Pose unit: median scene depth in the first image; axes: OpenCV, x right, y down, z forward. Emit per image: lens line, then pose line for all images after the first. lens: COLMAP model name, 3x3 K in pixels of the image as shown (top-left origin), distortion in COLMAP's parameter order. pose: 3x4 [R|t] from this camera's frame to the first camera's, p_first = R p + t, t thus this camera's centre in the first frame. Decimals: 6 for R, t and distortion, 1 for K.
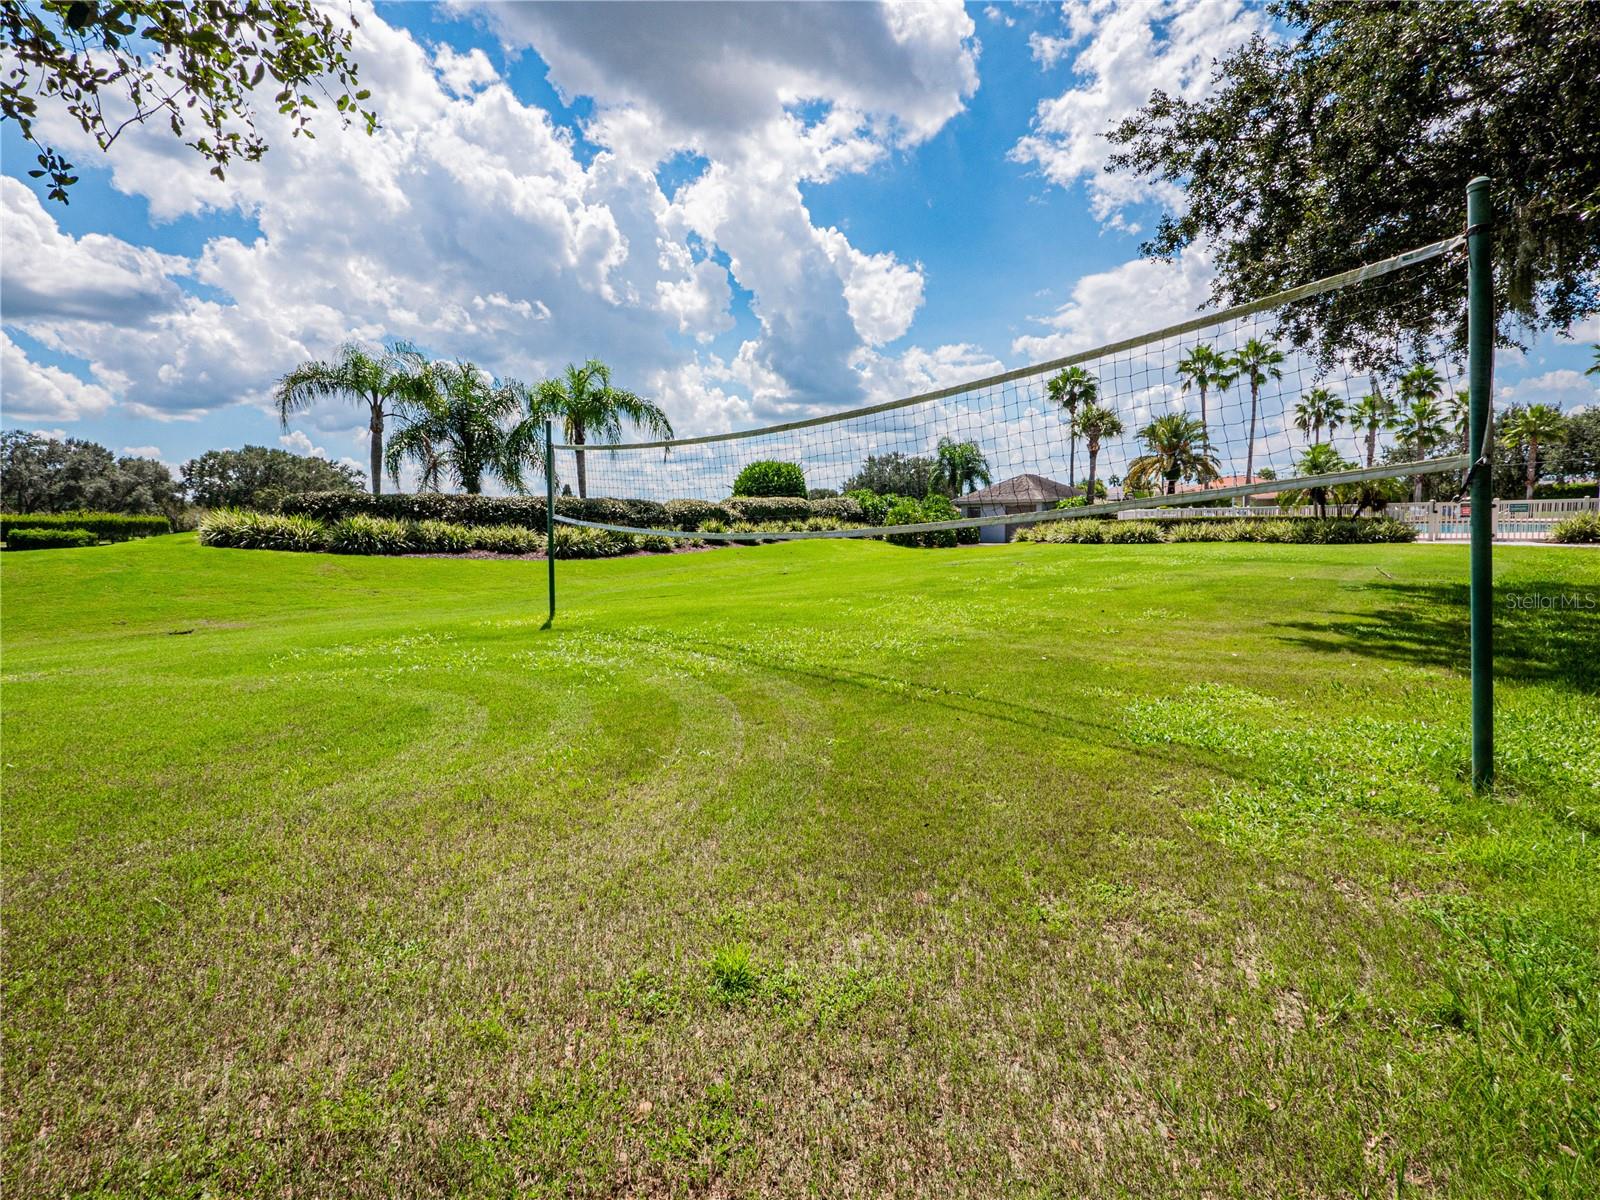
lens RADIAL K [[744.4, 0, 798.6], [0, 744.4, 595.3], [0, 0, 1]] dist [-0.002680, -0.002439]
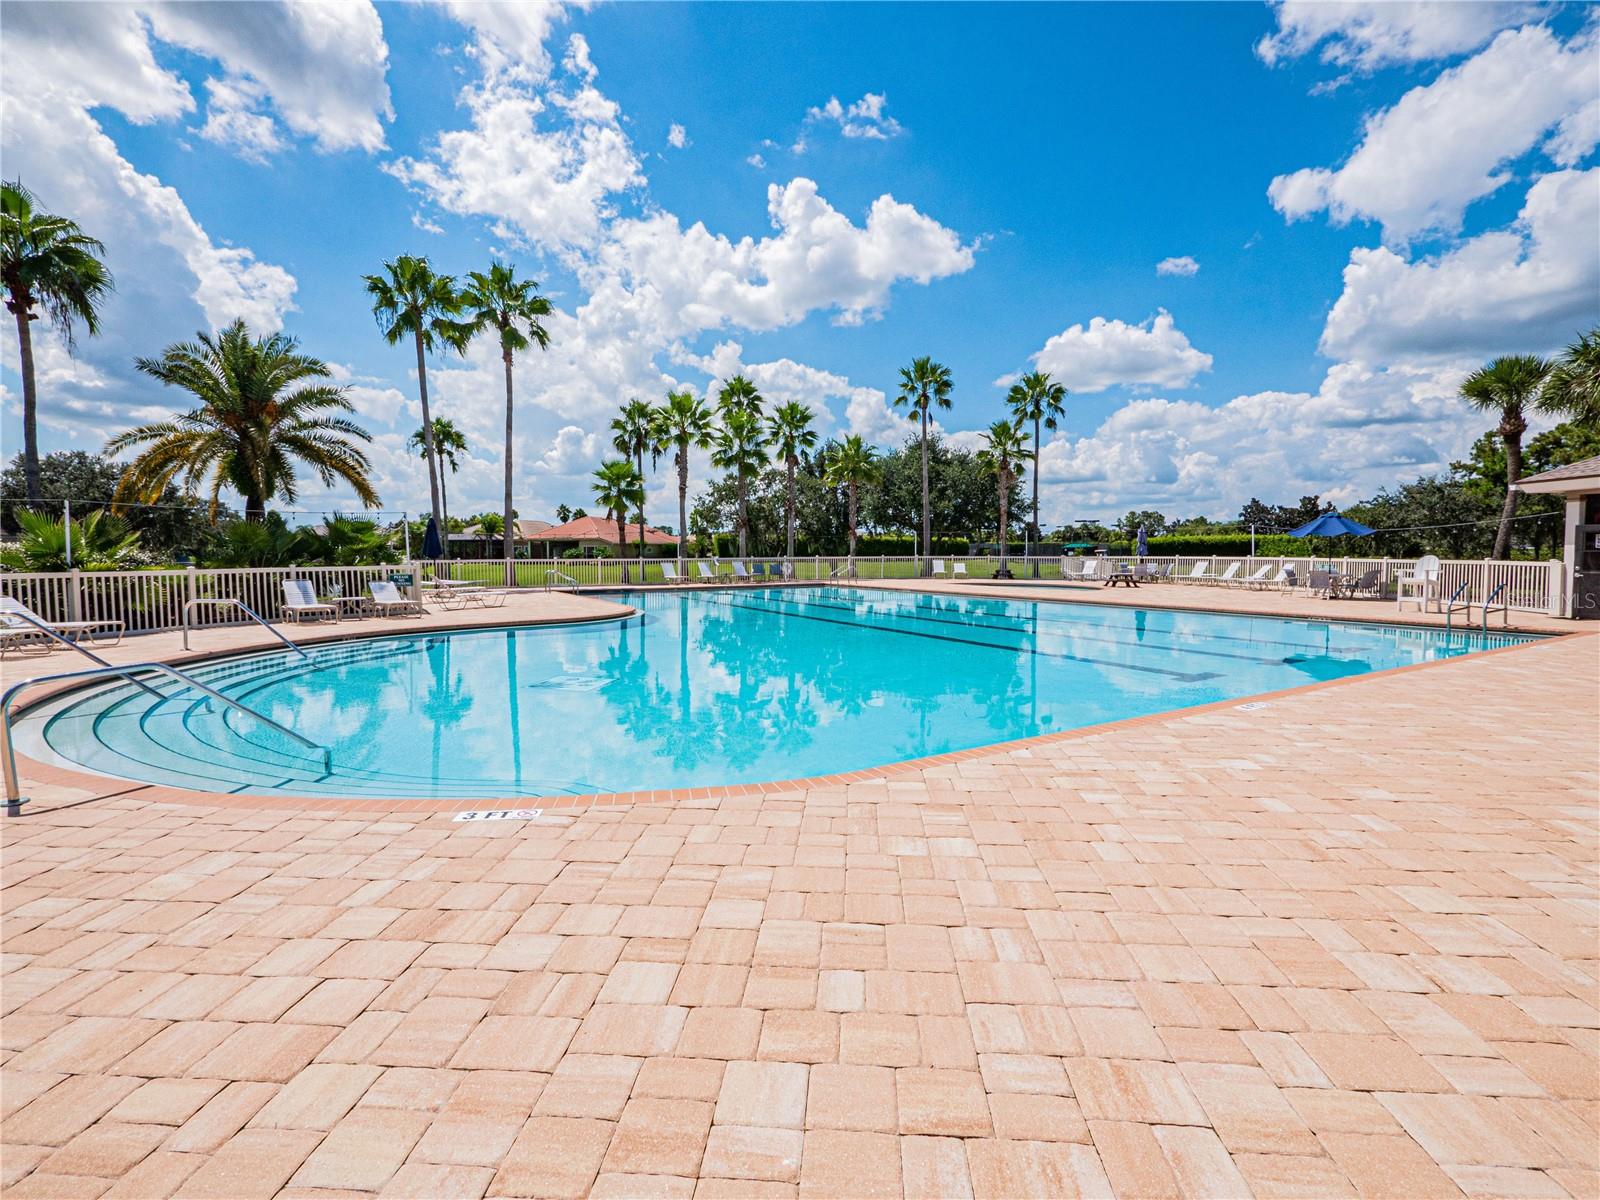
lens RADIAL K [[744.4, 0, 794.9], [0, 744.4, 597.8], [0, 0, 1]] dist [-0.002680, -0.002439]
pose [[0.739061, -0.023817, 0.673218, 0.388479], [0.055231, 0.998153, -0.025320, -0.063772], [-0.671371, 0.055895, 0.739011, 0.439644]]
